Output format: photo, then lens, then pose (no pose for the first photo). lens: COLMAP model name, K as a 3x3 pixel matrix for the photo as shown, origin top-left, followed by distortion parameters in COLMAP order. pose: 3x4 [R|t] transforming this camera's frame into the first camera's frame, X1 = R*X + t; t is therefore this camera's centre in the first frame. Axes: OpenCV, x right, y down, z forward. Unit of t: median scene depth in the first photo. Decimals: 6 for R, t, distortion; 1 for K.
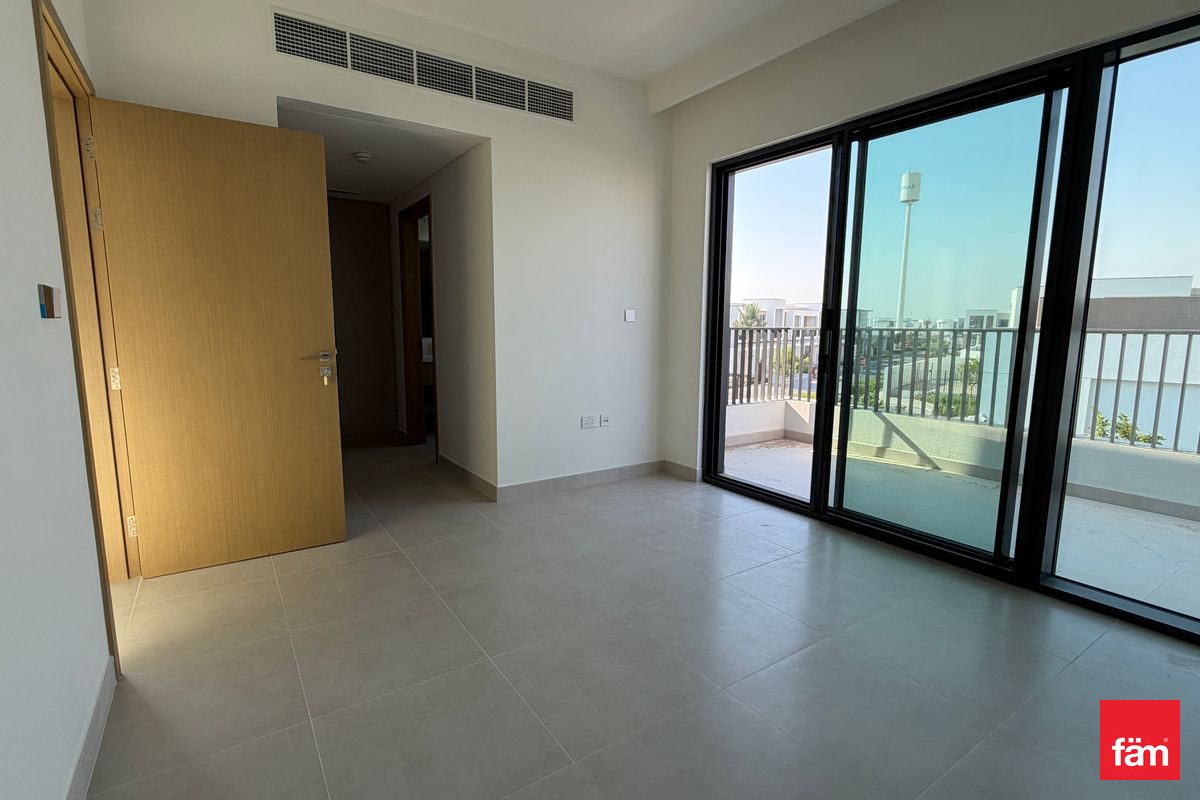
lens RADIAL K [[567.4, 0, 597.0], [0, 567.4, 396.9], [0, 0, 1]] dist [0.004827, -0.000930]
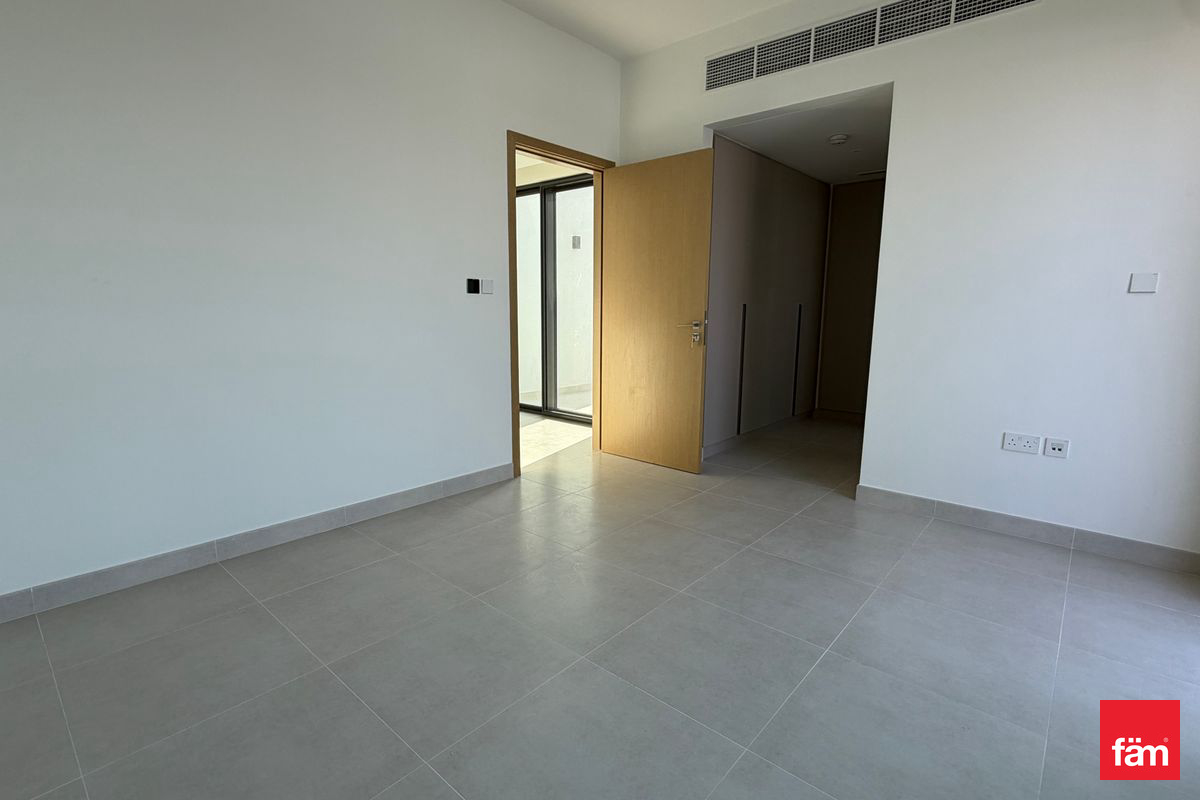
lens RADIAL K [[567.4, 0, 592.9], [0, 567.4, 396.0], [0, 0, 1]] dist [0.004827, -0.000930]
pose [[0.251759, 0.152115, -0.955761, 0.641639], [-0.130019, 0.983934, 0.122351, -0.036847], [0.959017, 0.093464, 0.267491, 0.408852]]
